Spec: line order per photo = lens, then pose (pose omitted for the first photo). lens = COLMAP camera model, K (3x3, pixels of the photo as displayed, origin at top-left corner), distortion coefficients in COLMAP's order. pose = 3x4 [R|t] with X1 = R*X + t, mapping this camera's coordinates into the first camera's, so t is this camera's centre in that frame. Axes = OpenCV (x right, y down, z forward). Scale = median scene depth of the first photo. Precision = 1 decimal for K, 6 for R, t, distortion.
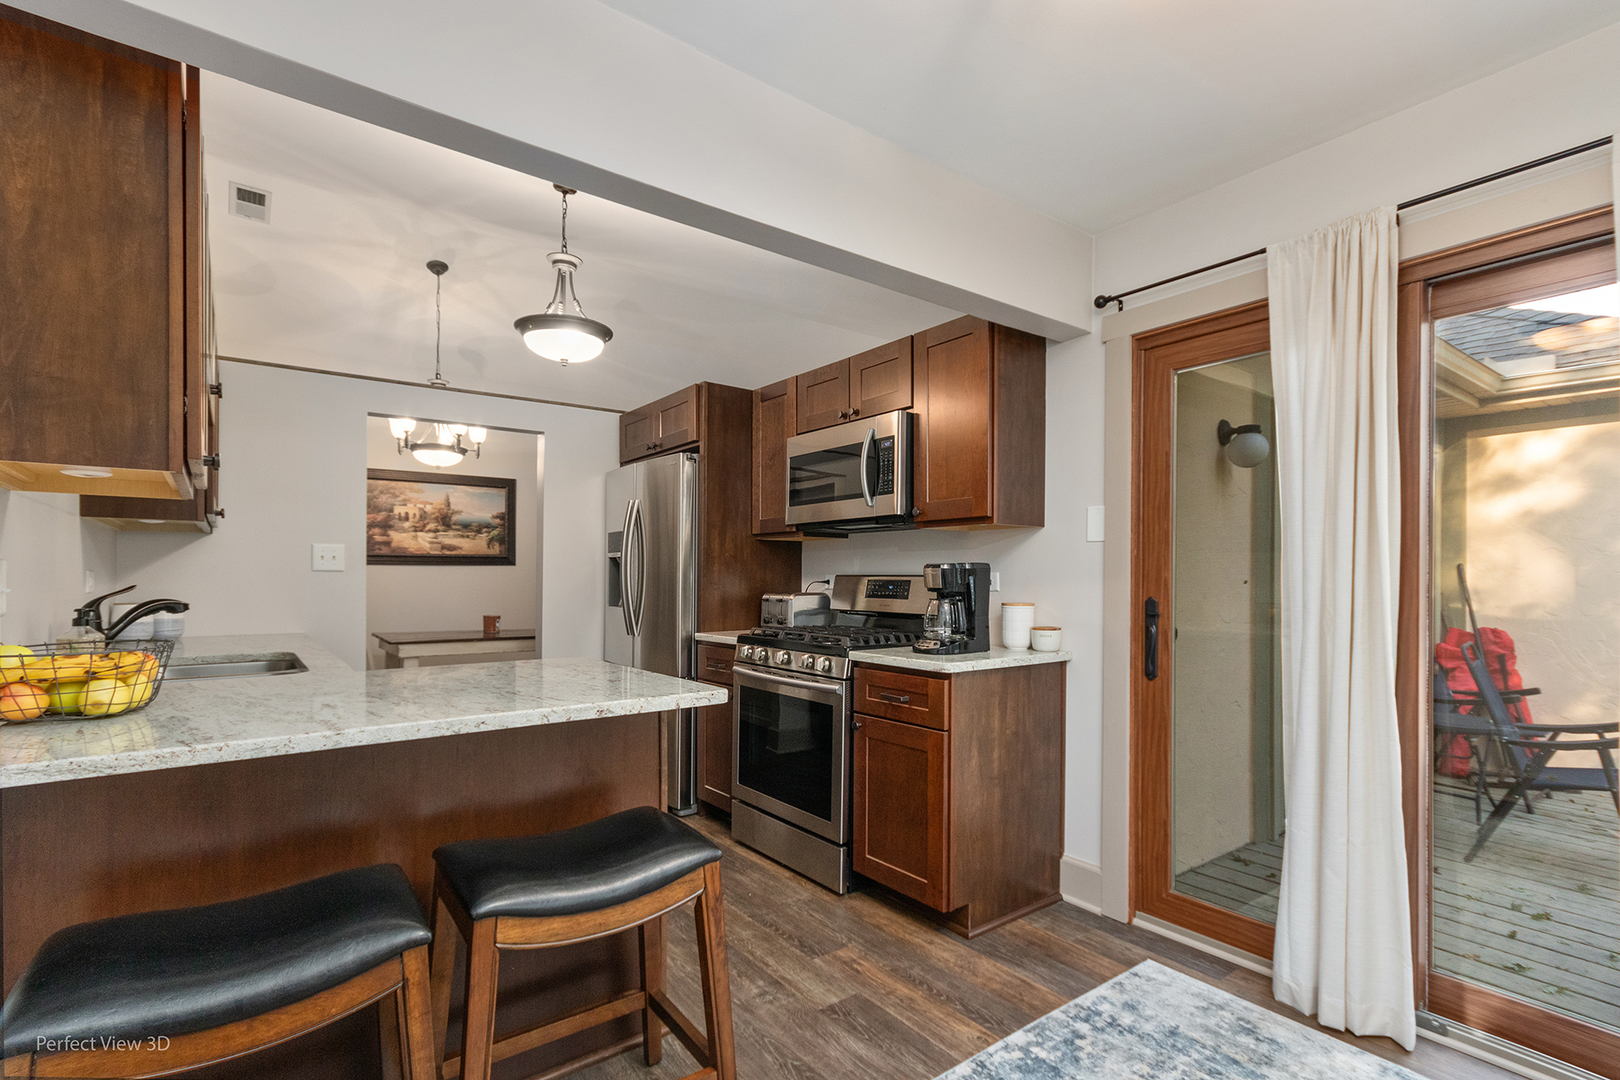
lens RADIAL K [[760.7, 0, 789.3], [0, 760.7, 593.7], [0, 0, 1]] dist [0.002267, 0.000508]
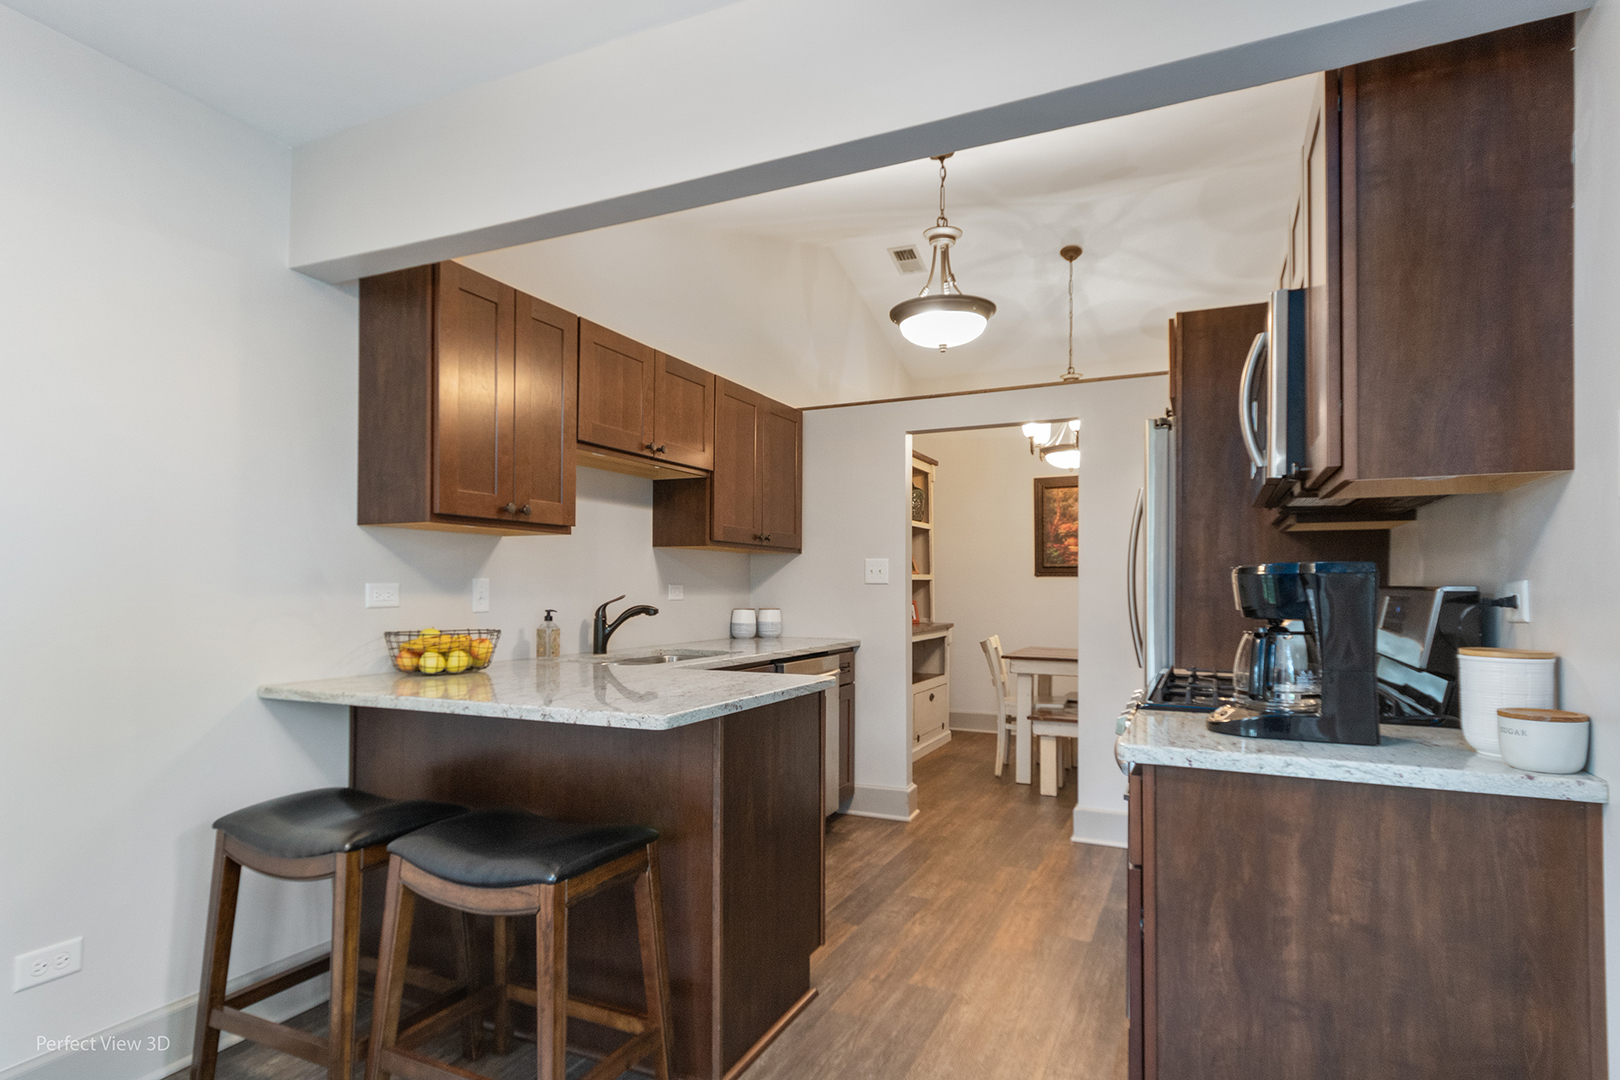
lens RADIAL K [[875.5, 0, 809.7], [0, 875.5, 579.7], [0, 0, 1]] dist [0.002901, 0.000161]
pose [[0.470036, -0.008967, -0.882602, 0.526704], [-0.019679, 0.999593, -0.020636, -0.009385], [0.882428, 0.027069, 0.469668, 0.385281]]
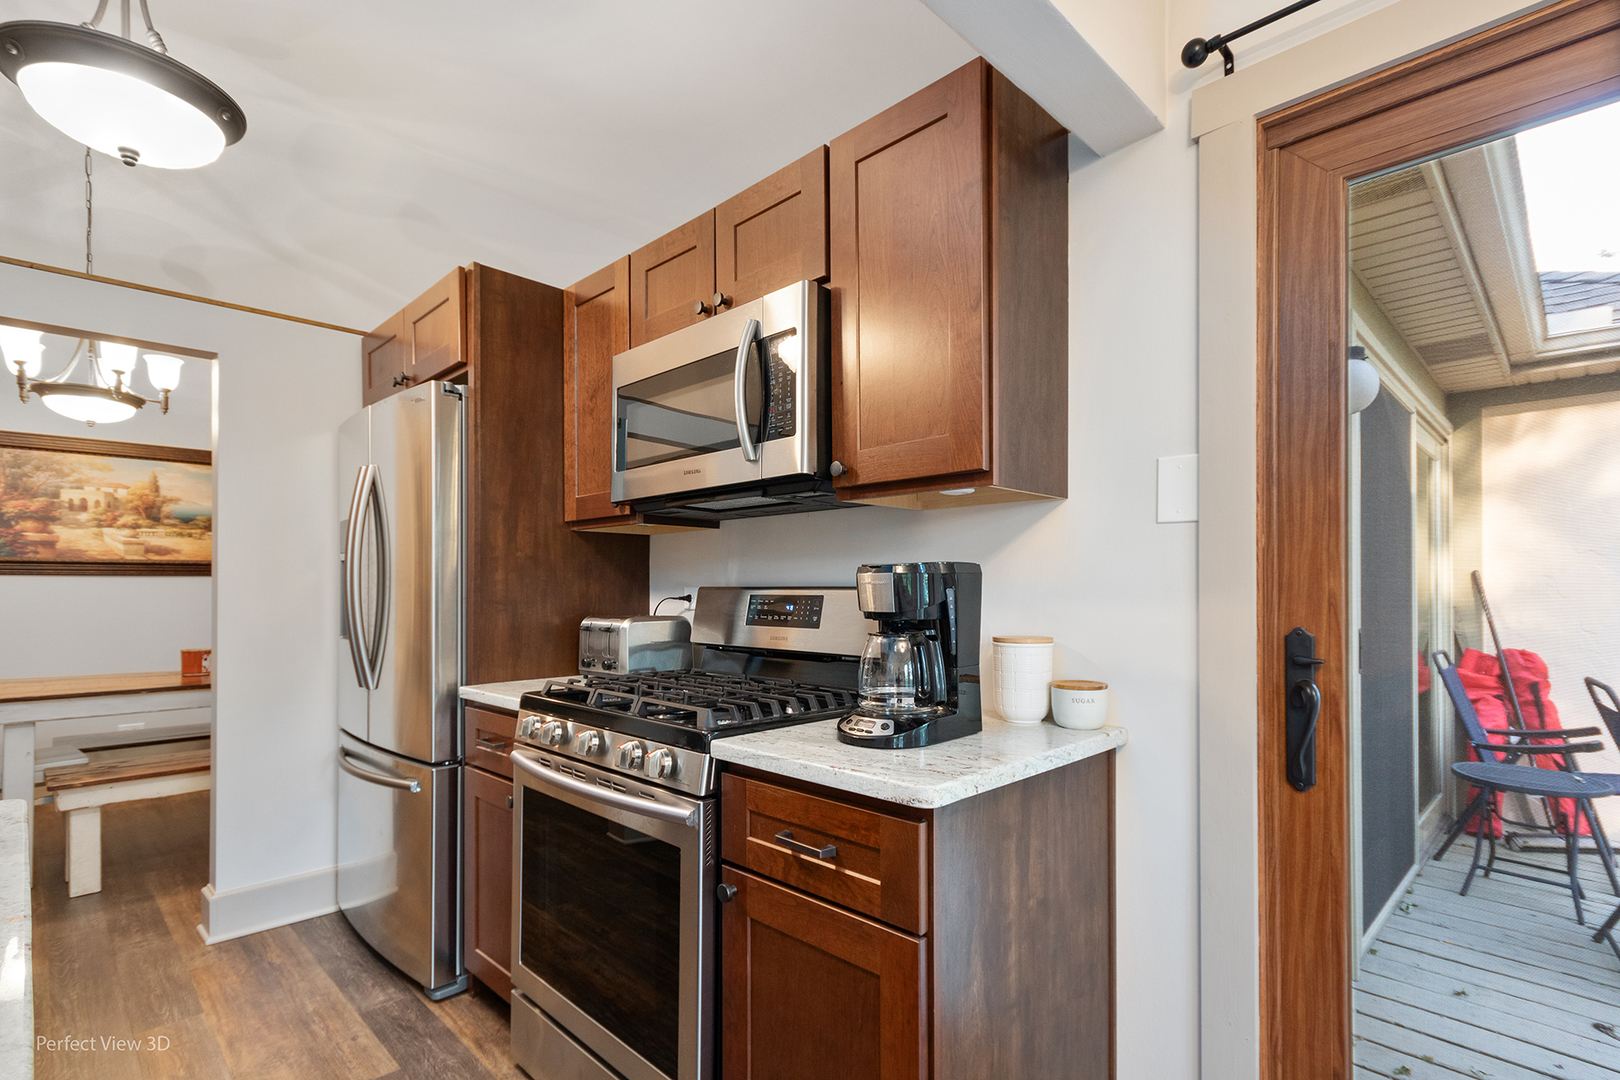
lens RADIAL K [[760.7, 0, 789.3], [0, 760.7, 593.7], [0, 0, 1]] dist [0.002267, 0.000508]
pose [[0.989366, -0.005361, 0.145352, 0.052351], [0.007752, 0.999844, -0.015888, -0.010843], [-0.145244, 0.016845, 0.989252, 0.454041]]
